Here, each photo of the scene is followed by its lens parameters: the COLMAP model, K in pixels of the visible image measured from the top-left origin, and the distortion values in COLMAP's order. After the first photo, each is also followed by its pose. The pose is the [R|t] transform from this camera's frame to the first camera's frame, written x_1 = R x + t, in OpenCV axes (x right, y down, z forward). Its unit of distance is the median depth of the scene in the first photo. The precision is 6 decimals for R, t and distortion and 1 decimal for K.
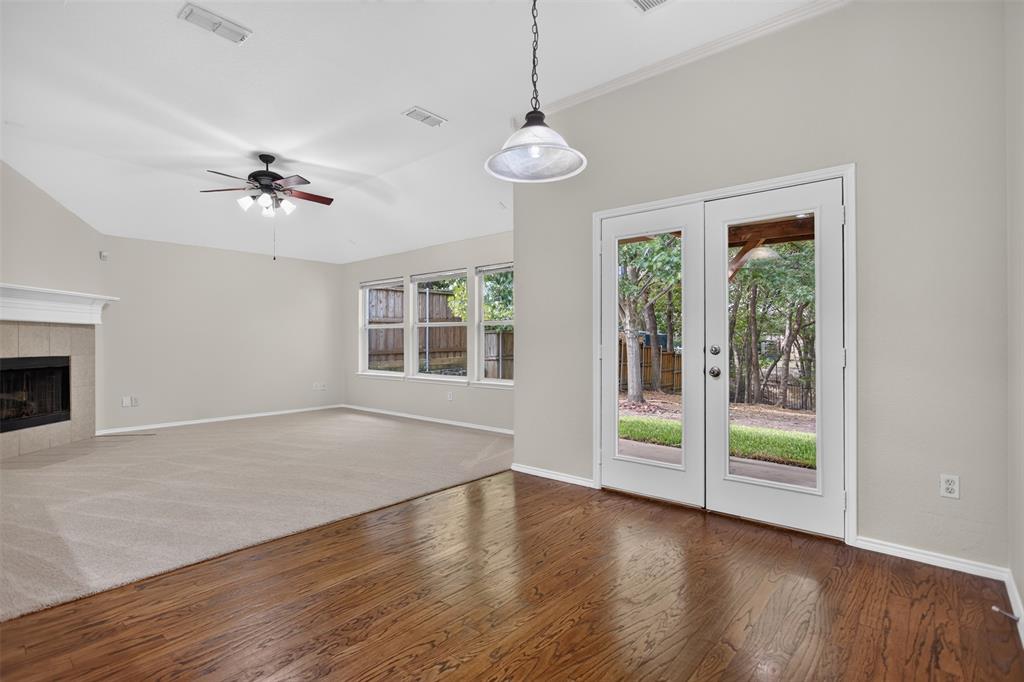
lens RADIAL K [[493.8, 0, 506.8], [0, 493.8, 335.8], [0, 0, 1]] dist [-0.003151, 0.000613]
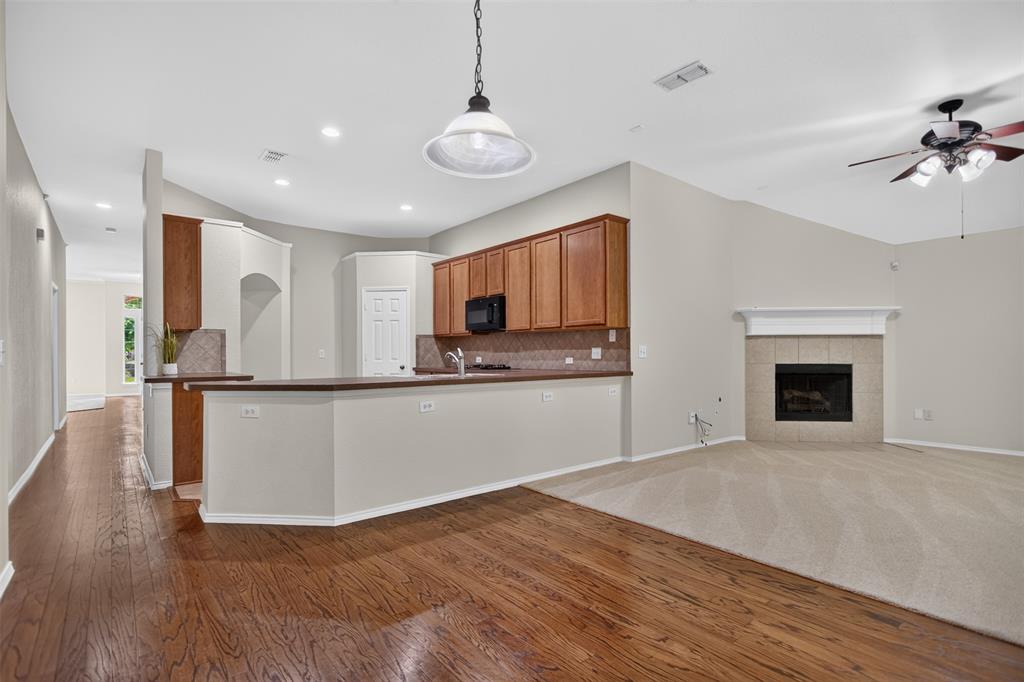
lens RADIAL K [[490.9, 0, 511.4], [0, 490.9, 353.6], [0, 0, 1]] dist [-0.000560, 0.000223]
pose [[-0.161724, 0.002617, -0.986833, 0.309408], [0.014461, 0.999895, 0.000282, 0.005533], [0.986730, -0.014225, -0.161744, 0.396389]]
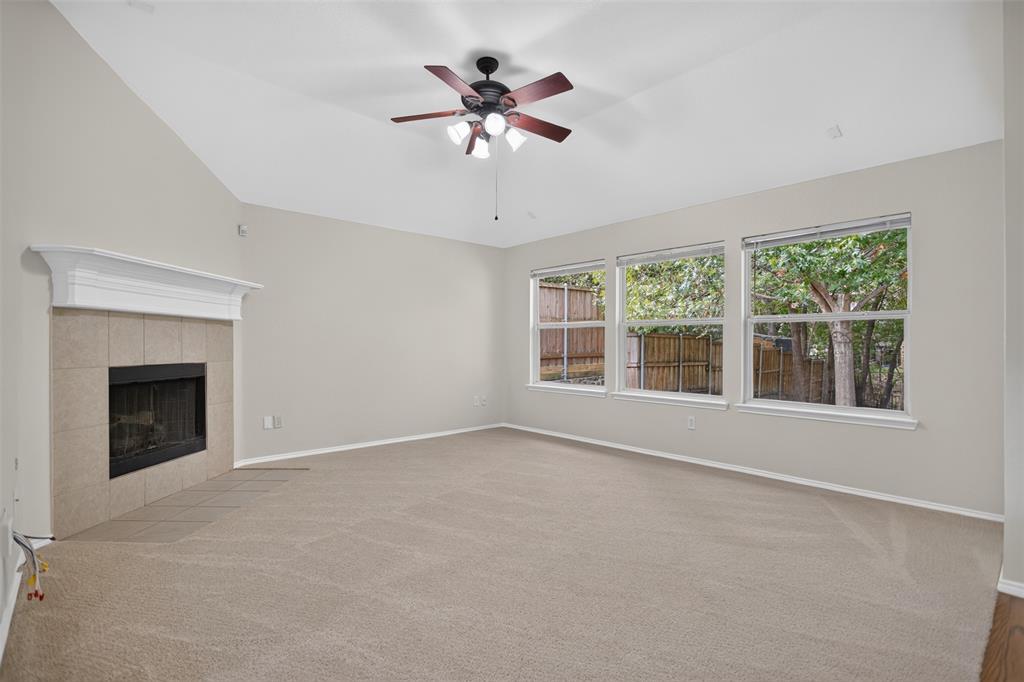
lens RADIAL K [[487.2, 0, 512.0], [0, 487.2, 341.0], [0, 0, 1]] dist [-0.003107, 0.000039]
pose [[0.993091, 0.004398, -0.117260, -0.325164], [-0.004096, 0.999988, 0.002810, 0.004523], [0.117271, -0.002310, 0.993097, 0.311008]]
